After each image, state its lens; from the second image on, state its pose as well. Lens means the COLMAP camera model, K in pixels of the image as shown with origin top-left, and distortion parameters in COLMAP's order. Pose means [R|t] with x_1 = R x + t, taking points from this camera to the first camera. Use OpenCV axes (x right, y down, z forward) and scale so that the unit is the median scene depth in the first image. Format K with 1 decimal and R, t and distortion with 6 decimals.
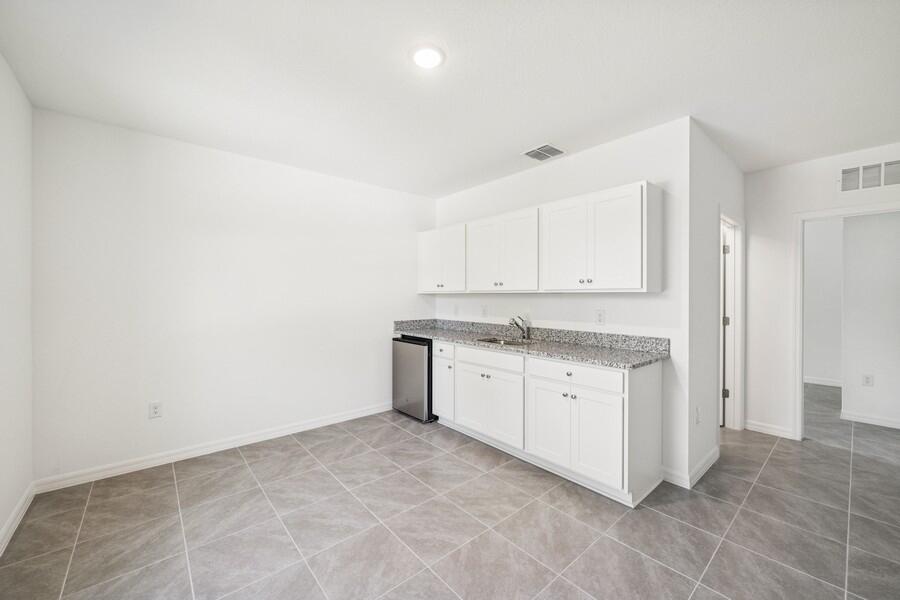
lens RADIAL K [[341.3, 0, 452.6], [0, 341.3, 298.6], [0, 0, 1]] dist [0.001255, -0.001008]
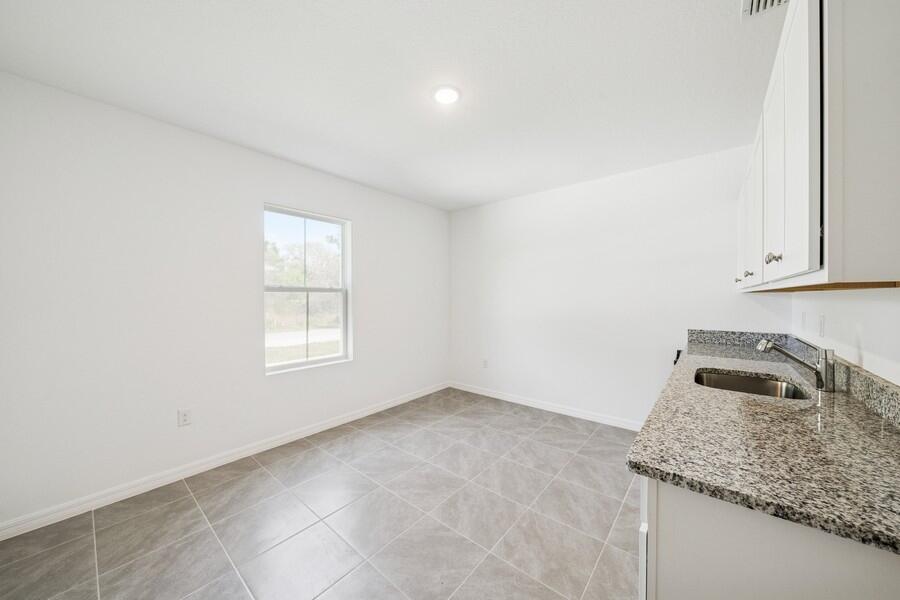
lens RADIAL K [[313.2, 0, 453.0], [0, 313.2, 298.4], [0, 0, 1]] dist [0.000698, 0.000031]
pose [[0.186879, 0.001870, -0.982381, 0.755714], [-0.003569, 0.999993, 0.001224, -0.004673], [0.982377, 0.003278, 0.186884, 0.616271]]
